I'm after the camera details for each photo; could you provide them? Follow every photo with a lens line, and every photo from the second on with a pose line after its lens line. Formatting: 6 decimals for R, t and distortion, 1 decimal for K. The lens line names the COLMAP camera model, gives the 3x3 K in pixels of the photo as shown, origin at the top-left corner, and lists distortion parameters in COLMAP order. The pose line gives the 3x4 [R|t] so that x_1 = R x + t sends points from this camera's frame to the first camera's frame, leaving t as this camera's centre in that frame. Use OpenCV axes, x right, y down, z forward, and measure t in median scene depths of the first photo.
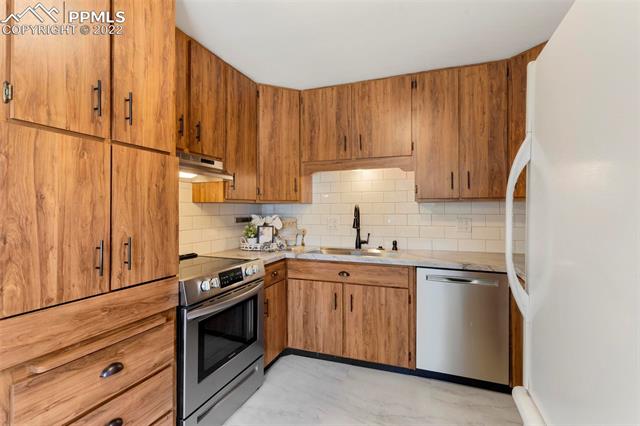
lens RADIAL K [[307.9, 0, 319.0], [0, 307.9, 210.2], [0, 0, 1]] dist [-0.000336, -0.001758]
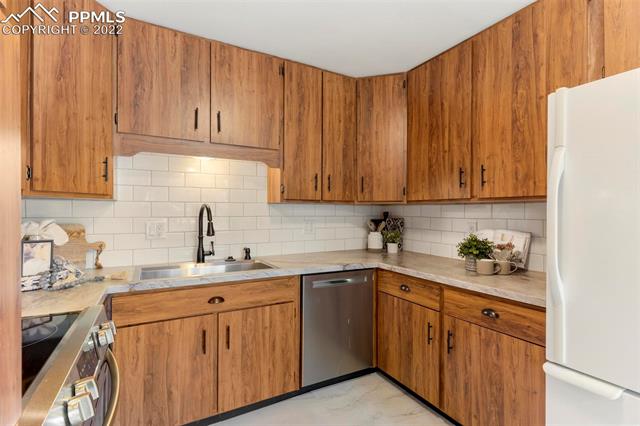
lens RADIAL K [[307.9, 0, 320.8], [0, 307.9, 214.4], [0, 0, 1]] dist [-0.000336, -0.001758]
pose [[0.640849, -0.001158, 0.767666, -0.307704], [-0.004035, 0.999980, 0.004878, 0.002136], [-0.767657, -0.006224, 0.640831, 0.345804]]
